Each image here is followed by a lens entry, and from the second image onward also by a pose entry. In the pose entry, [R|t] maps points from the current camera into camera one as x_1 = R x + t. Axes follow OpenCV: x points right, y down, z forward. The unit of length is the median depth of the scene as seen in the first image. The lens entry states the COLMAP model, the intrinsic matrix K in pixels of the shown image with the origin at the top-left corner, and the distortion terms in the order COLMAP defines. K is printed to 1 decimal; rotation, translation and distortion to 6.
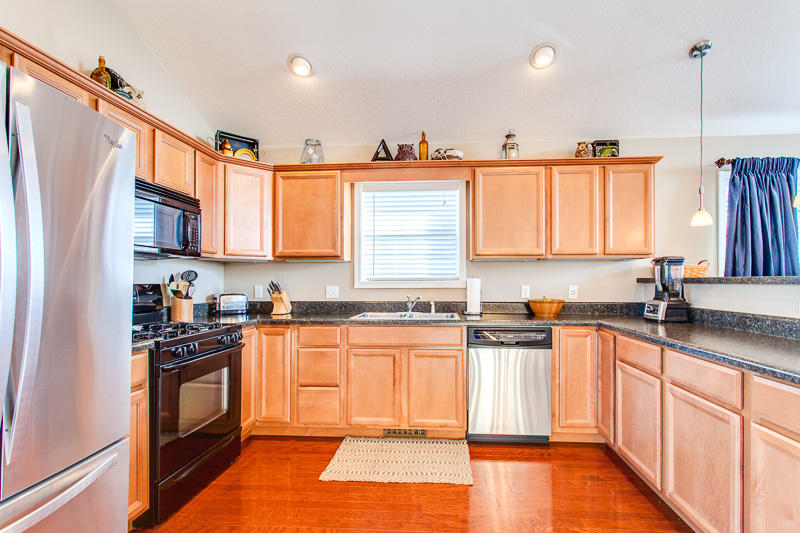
lens RADIAL K [[399.0, 0, 402.3], [0, 399.0, 279.5], [0, 0, 1]] dist [0.023917, 0.000391]
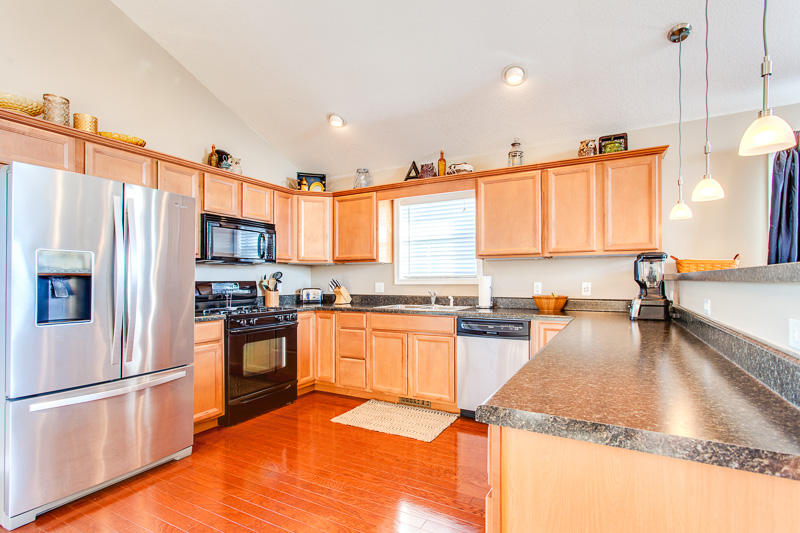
lens RADIAL K [[399.0, 0, 402.3], [0, 399.0, 279.5], [0, 0, 1]] dist [0.023917, 0.000391]
pose [[0.903901, -0.002305, -0.427736, 0.472388], [0.004540, 0.999981, 0.004204, 0.001384], [0.427718, -0.005742, 0.903894, -0.115453]]
